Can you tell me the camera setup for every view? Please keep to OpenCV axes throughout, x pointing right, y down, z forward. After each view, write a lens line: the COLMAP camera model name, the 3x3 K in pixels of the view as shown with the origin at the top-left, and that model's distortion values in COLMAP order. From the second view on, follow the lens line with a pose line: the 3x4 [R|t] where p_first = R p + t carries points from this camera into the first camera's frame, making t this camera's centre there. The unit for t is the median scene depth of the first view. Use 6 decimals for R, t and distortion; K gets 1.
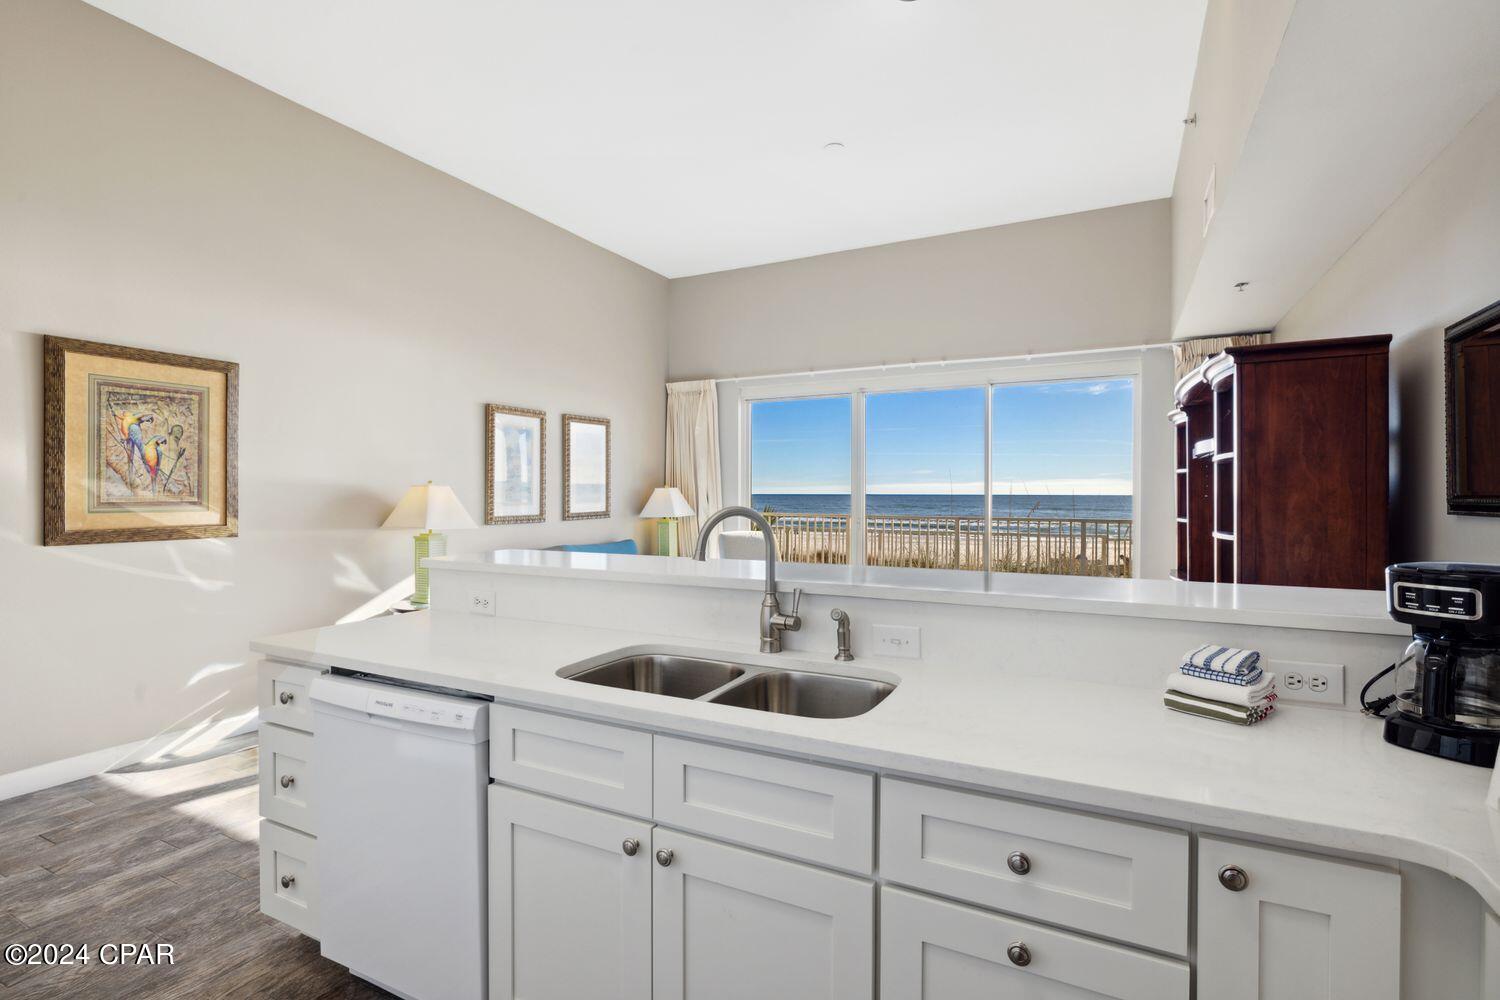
lens RADIAL K [[716.4, 0, 745.1], [0, 716.4, 497.8], [0, 0, 1]] dist [-0.011450, 0.003260]
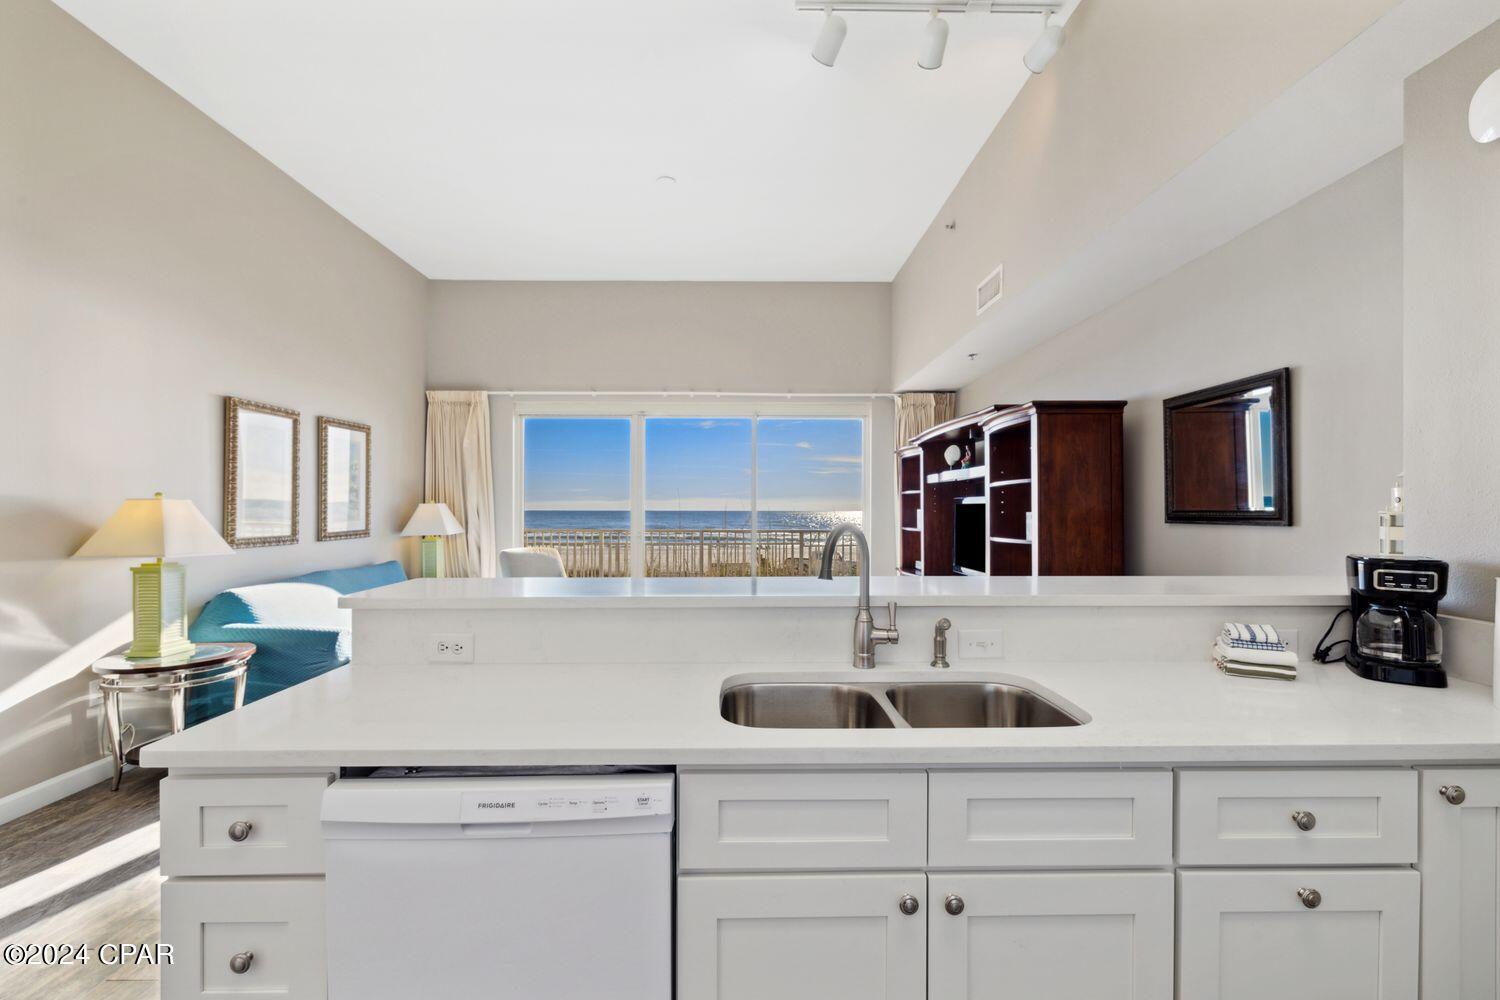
lens RADIAL K [[638.6, 0, 750.9], [0, 638.6, 504.8], [0, 0, 1]] dist [-0.001724, -0.000454]
pose [[0.878661, 0.003121, 0.477436, -0.205351], [0.003204, 0.999918, -0.012431, -0.000658], [-0.477436, 0.012452, 0.878578, 0.110875]]
